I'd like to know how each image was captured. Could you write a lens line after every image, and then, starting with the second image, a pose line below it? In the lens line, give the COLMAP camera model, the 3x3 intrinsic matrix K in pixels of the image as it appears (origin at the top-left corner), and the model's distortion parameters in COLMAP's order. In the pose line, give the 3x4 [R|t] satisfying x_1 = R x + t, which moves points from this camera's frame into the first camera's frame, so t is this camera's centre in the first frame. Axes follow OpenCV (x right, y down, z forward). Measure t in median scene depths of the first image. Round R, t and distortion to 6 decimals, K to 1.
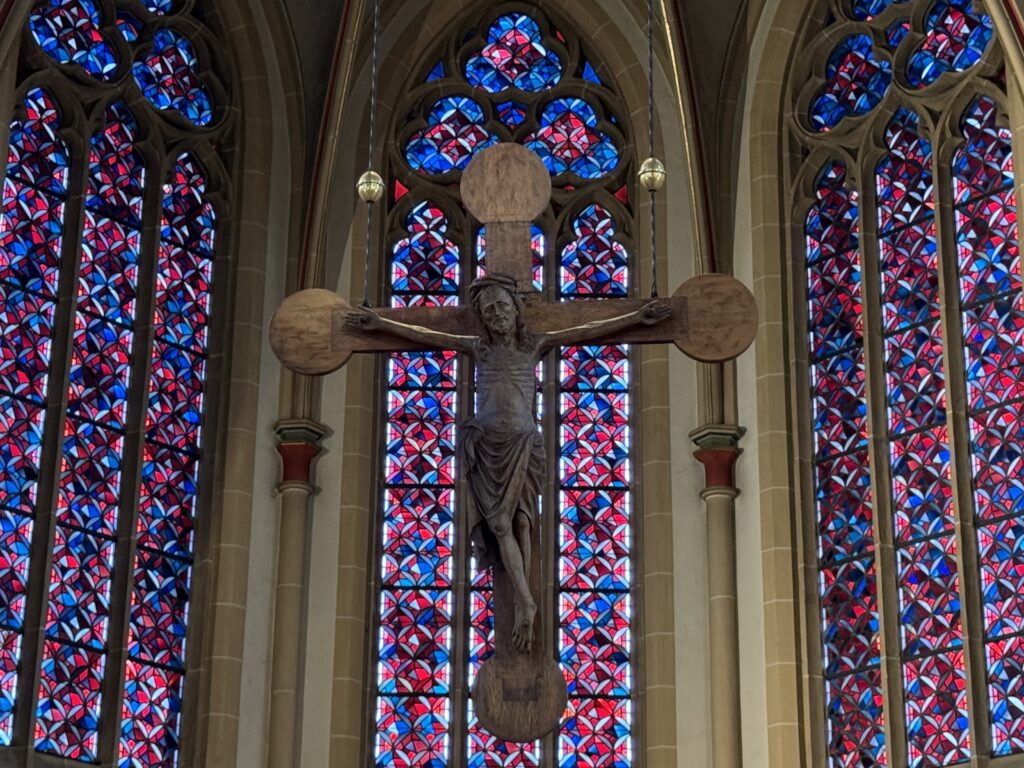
lens RADIAL K [[2390.7, 0, 507.2], [0, 2390.7, 382.3], [0, 0, 1]] dist [0.181102, 0.000000]
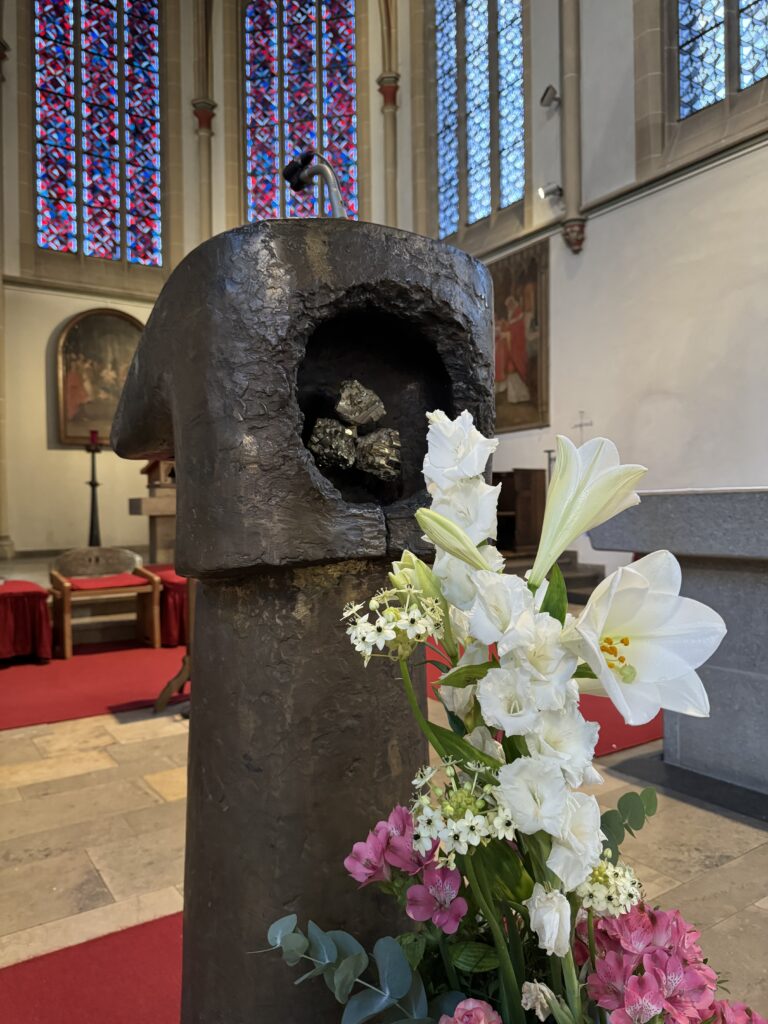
lens RADIAL K [[743.0, 0, 380.0], [0, 743.0, 516.7], [0, 0, 1]] dist [-0.013984, 0.003136]
pose [[0.830797, -0.031366, 0.555691, -0.171004], [-0.193823, 0.919610, 0.341686, 0.108885], [-0.521736, -0.391578, 0.757930, 0.252634]]
